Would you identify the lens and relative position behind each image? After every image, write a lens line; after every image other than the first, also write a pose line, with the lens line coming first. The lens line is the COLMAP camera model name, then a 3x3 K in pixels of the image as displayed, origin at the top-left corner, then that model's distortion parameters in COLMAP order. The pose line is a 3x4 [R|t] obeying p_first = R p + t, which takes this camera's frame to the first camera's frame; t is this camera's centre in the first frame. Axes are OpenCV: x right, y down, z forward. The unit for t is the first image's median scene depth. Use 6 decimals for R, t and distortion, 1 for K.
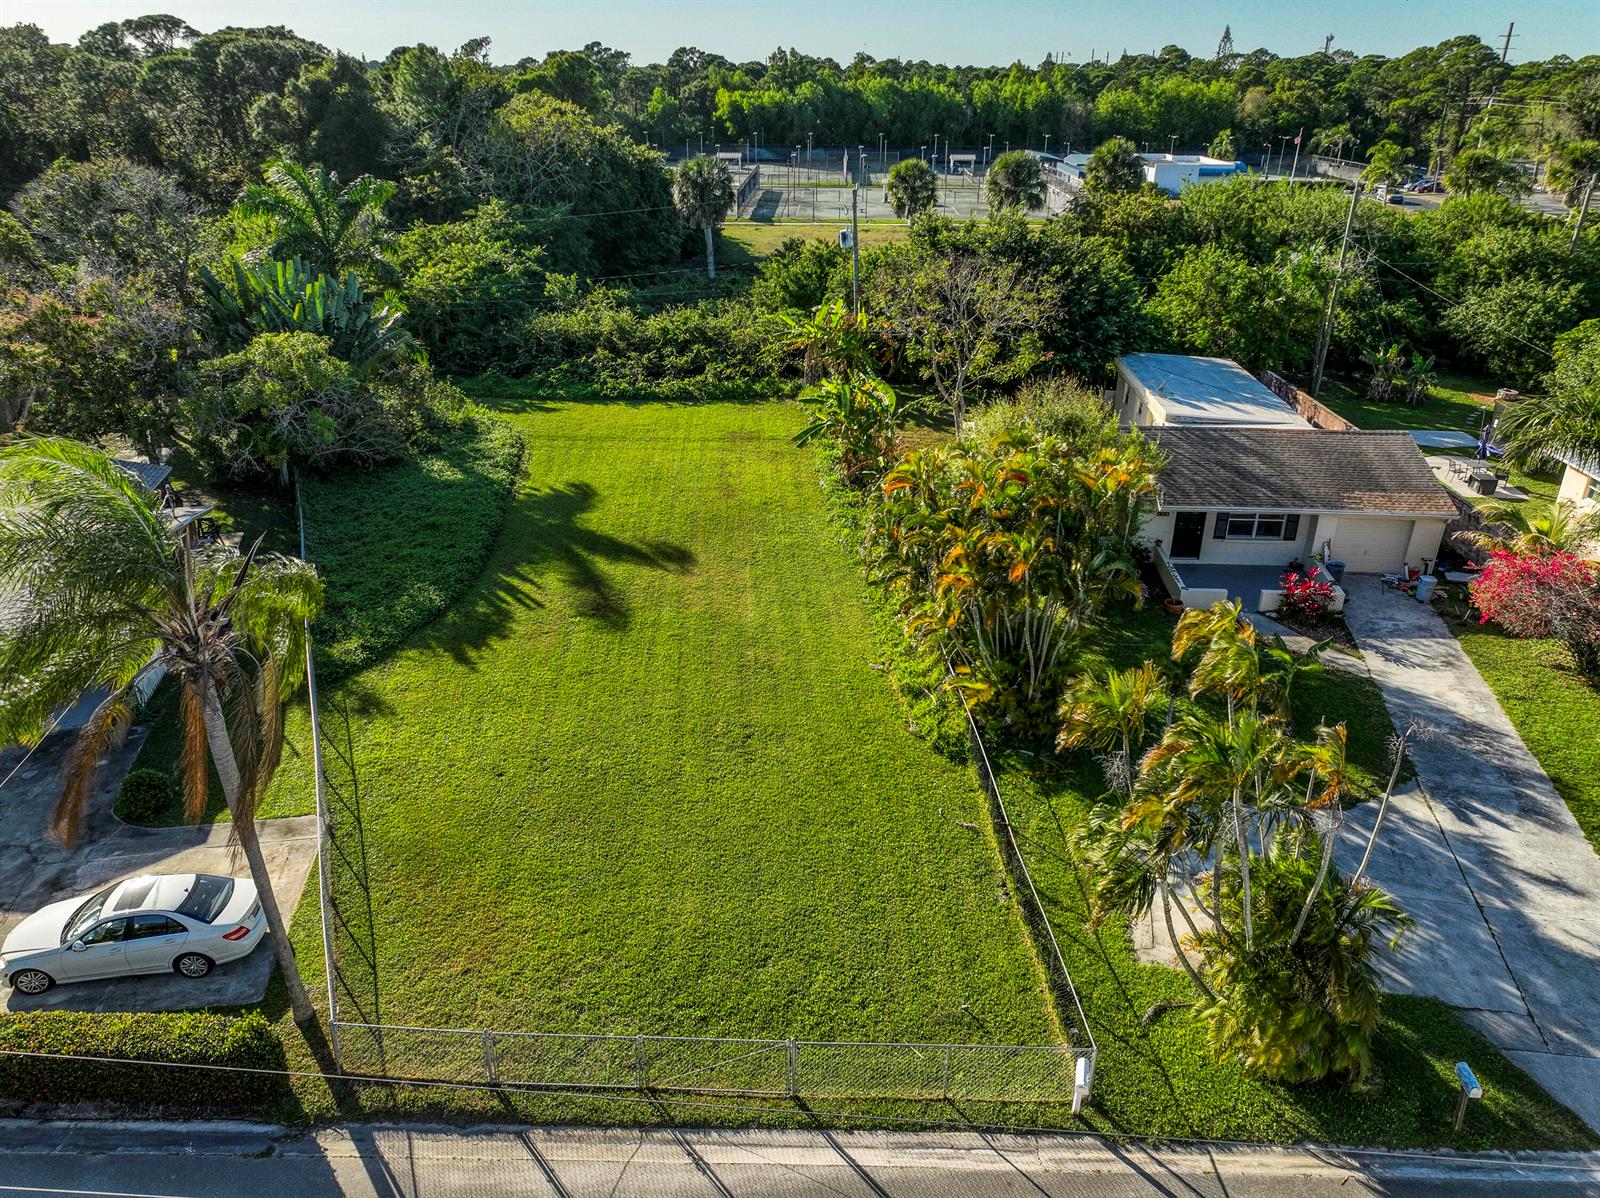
lens RADIAL K [[1112.2, 0, 800.0], [0, 1112.2, 599.0], [0, 0, 1]] dist [-0.003128, 0.019363]
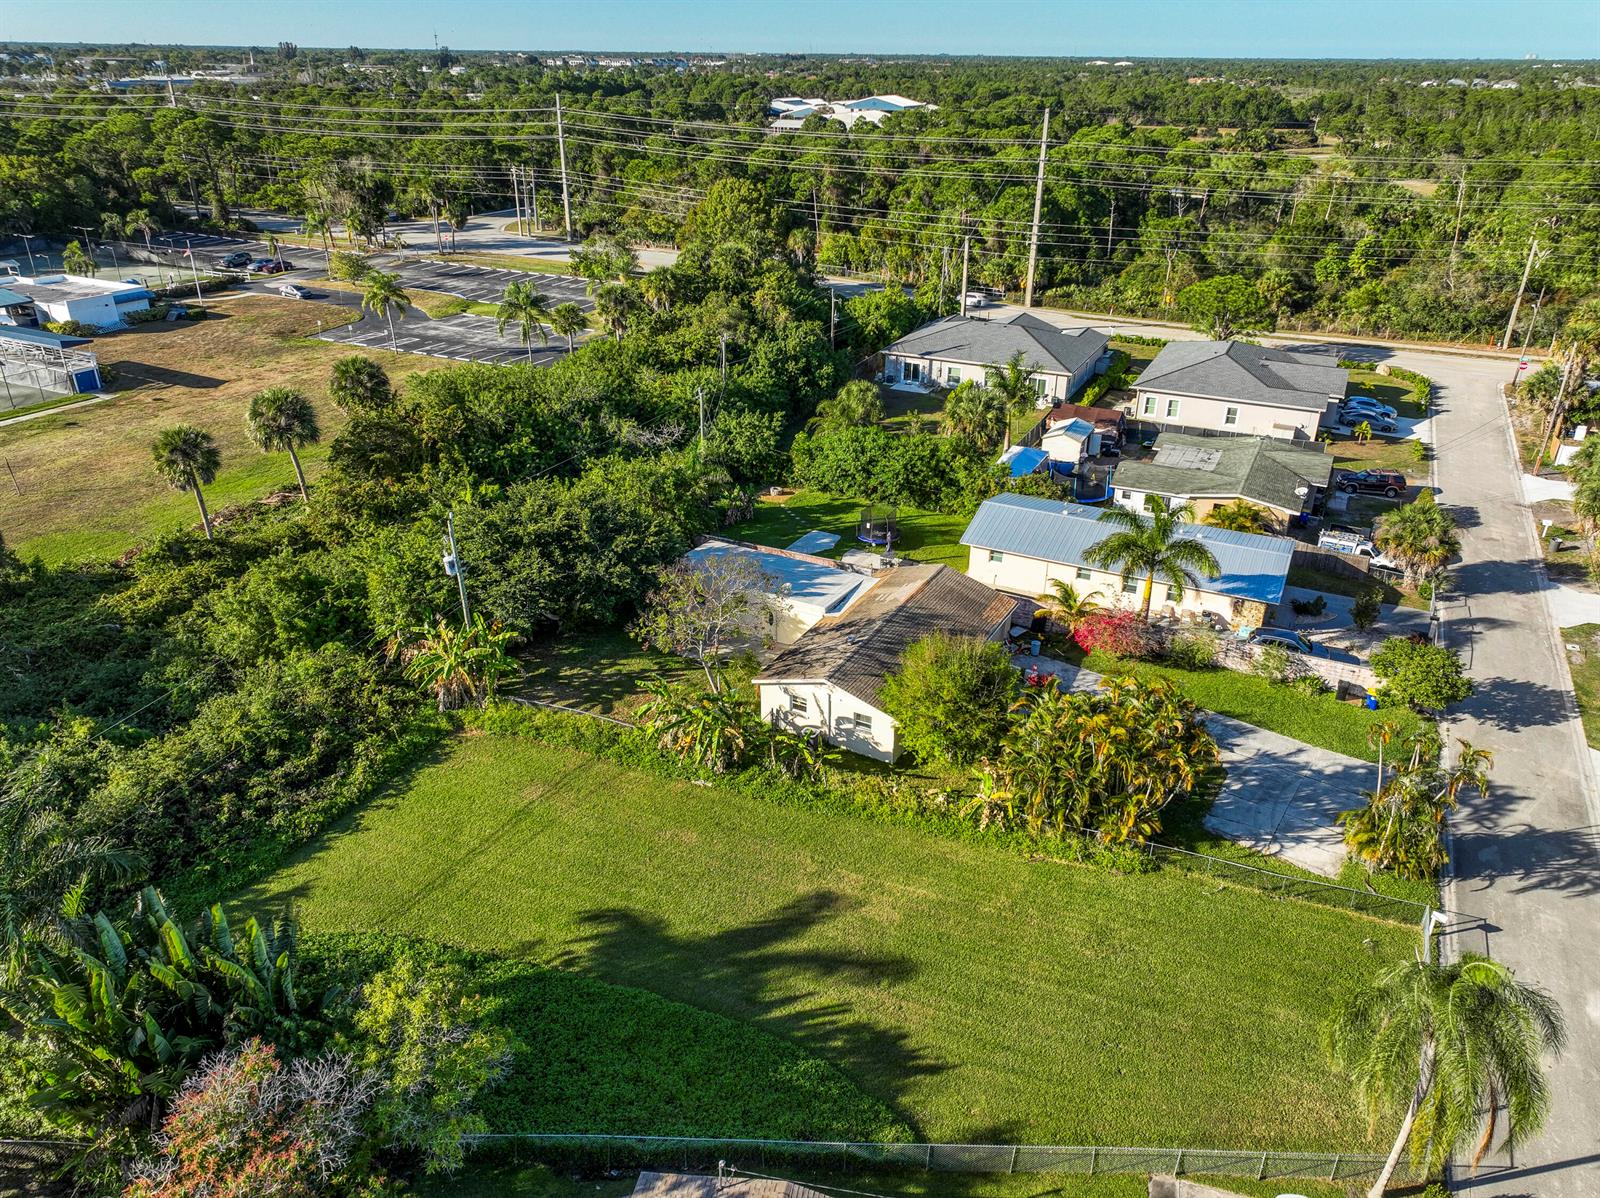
lens RADIAL K [[1104.8, 0, 800.0], [0, 1104.8, 599.0], [0, 0, 1]] dist [-0.006307, -0.001525]
pose [[0.429747, -0.400526, 0.809257, -1.037644], [0.384446, 0.892107, 0.237375, -0.671431], [-0.817019, 0.209104, 0.537360, 0.358338]]
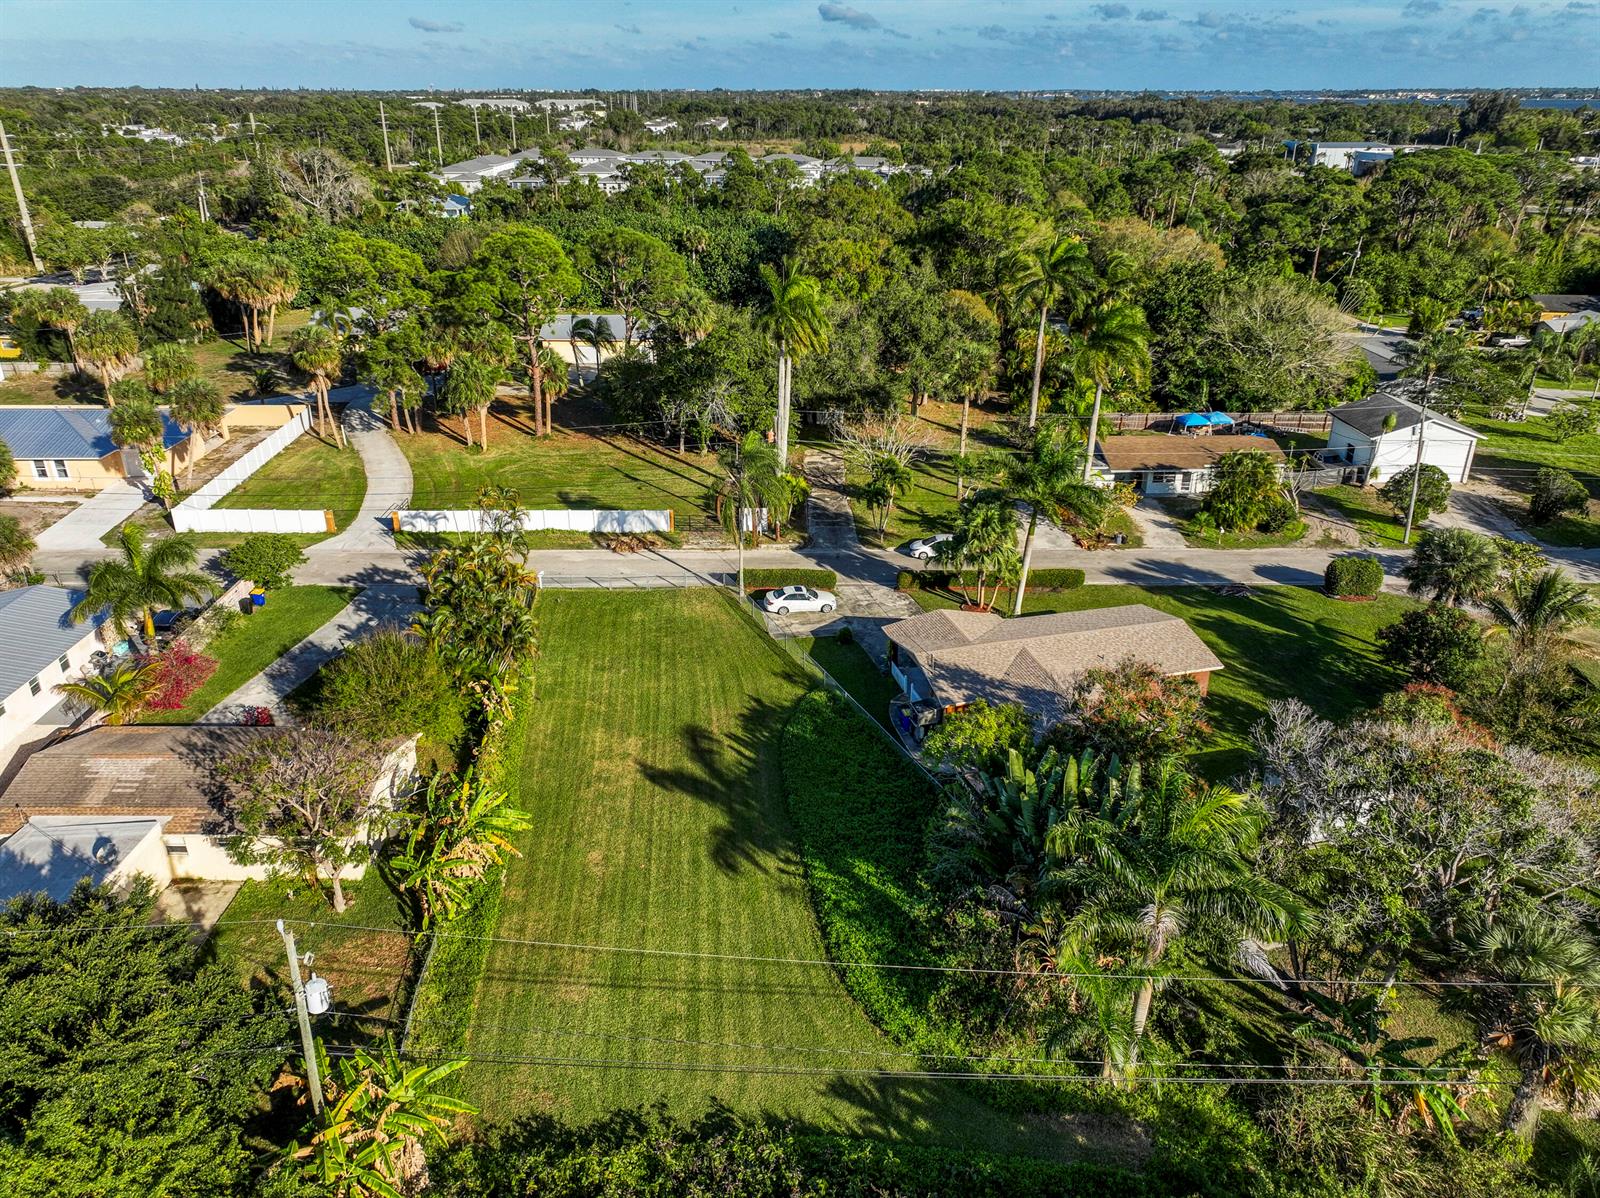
lens RADIAL K [[1112.2, 0, 800.0], [0, 1112.2, 599.0], [0, 0, 1]] dist [-0.003128, 0.019363]
pose [[-0.999299, 0.001017, -0.037427, -0.284456], [-0.027907, 0.646190, 0.762666, -1.412680], [0.024961, 0.763176, -0.645708, 1.965306]]
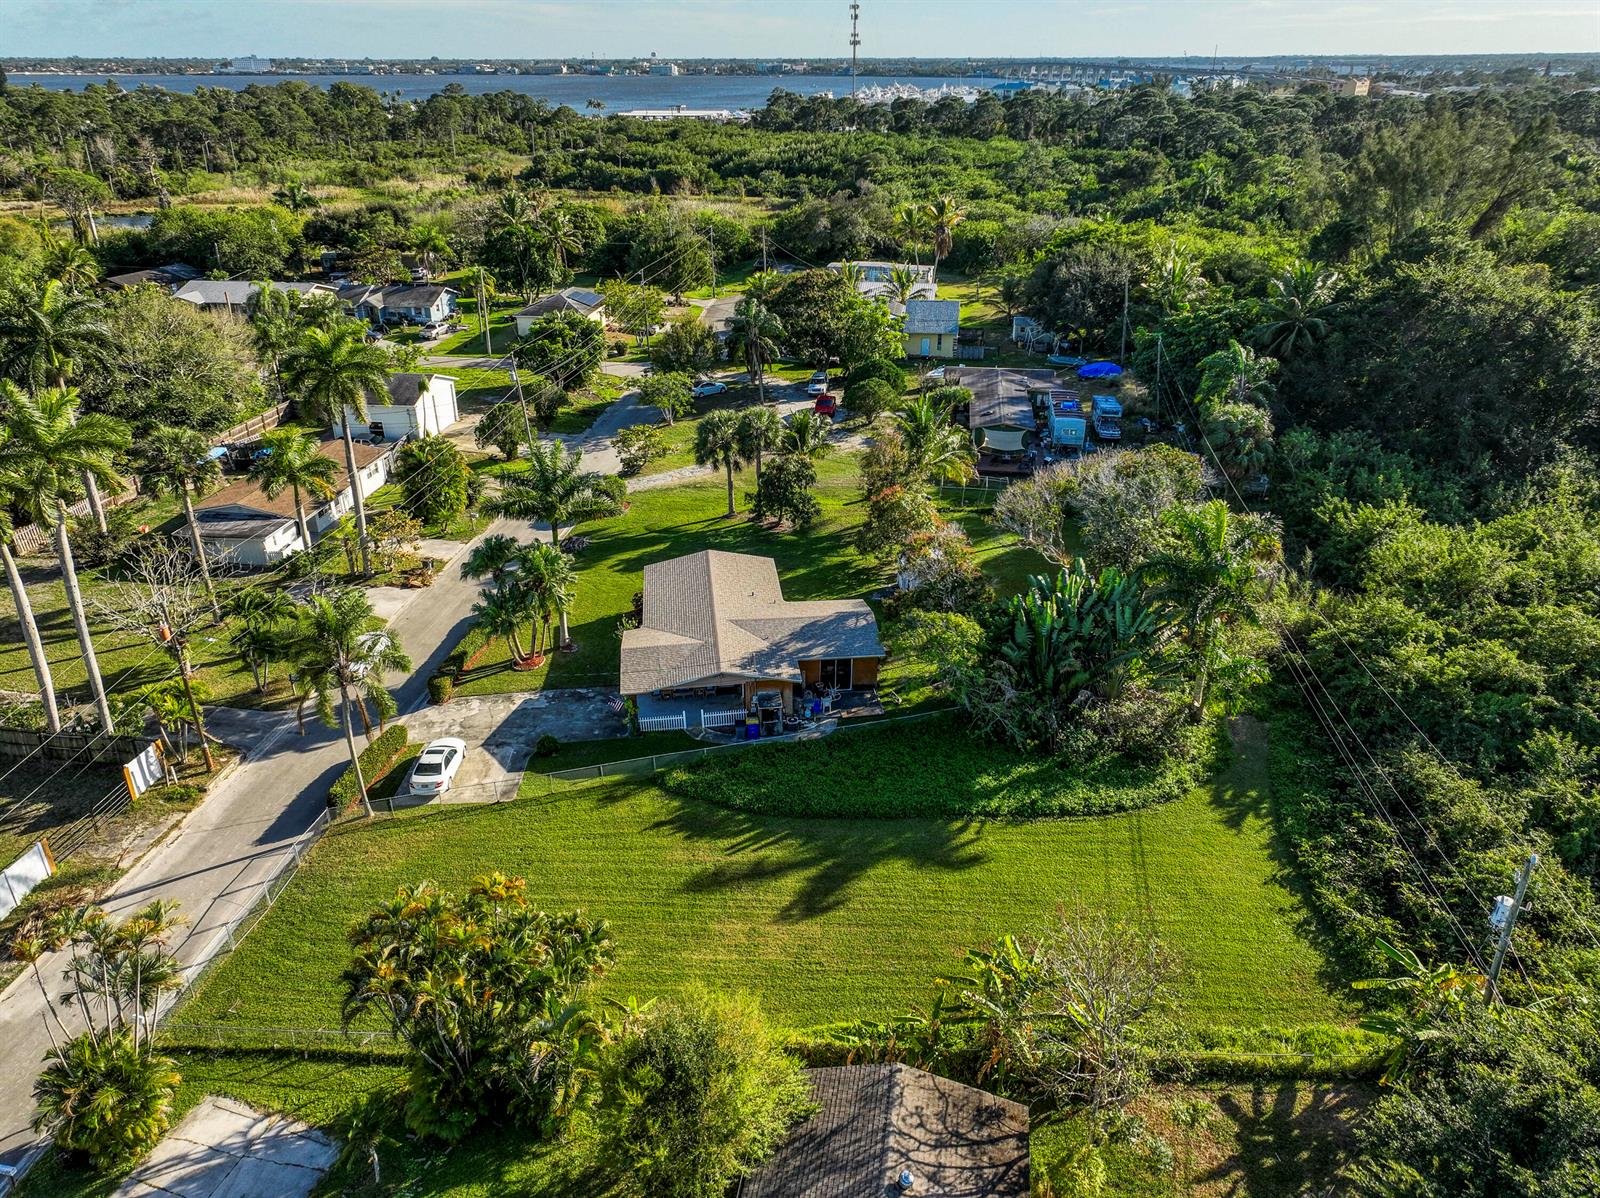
lens RADIAL K [[1112.2, 0, 800.0], [0, 1112.2, 599.0], [0, 0, 1]] dist [-0.003128, 0.019363]
pose [[-0.104291, 0.418790, -0.902075, 0.930666], [-0.425248, 0.801149, 0.421099, -0.906674], [0.899048, 0.427522, 0.094537, 0.833662]]
